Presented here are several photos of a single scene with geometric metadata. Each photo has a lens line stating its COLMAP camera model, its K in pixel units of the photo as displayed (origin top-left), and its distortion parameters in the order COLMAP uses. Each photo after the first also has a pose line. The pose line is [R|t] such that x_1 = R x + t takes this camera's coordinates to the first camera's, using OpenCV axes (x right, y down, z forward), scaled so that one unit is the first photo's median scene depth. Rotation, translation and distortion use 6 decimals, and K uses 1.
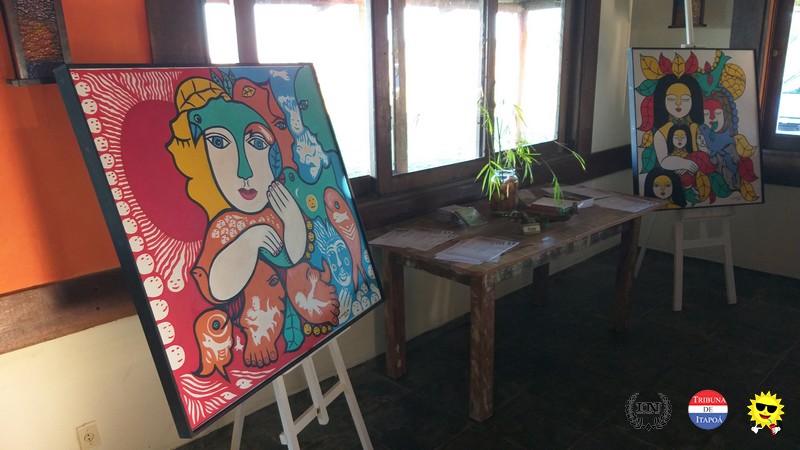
lens RADIAL K [[623.7, 0, 399.7], [0, 623.7, 226.9], [0, 0, 1]] dist [0.014770, -0.057541]
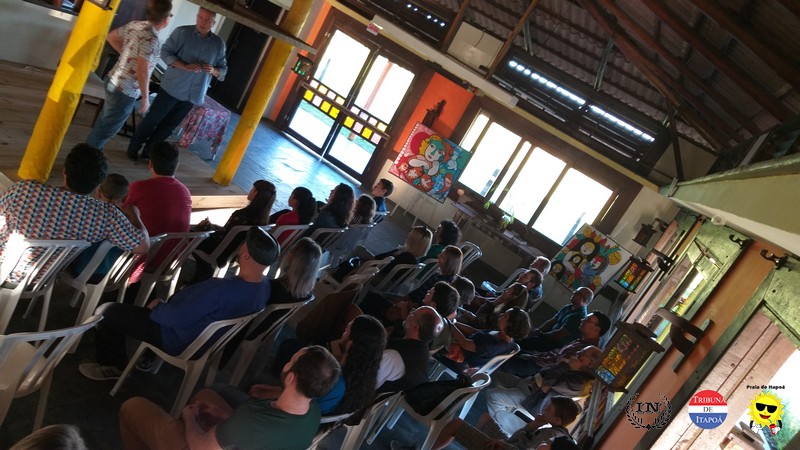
lens RADIAL K [[623.7, 0, 399.4], [0, 623.7, 226.4], [0, 0, 1]] dist [0.014770, -0.057541]
pose [[0.316430, 0.455326, -0.832196, 2.268760], [-0.686040, 0.715721, 0.130741, -0.077117], [0.655150, 0.529549, 0.538848, -0.891479]]
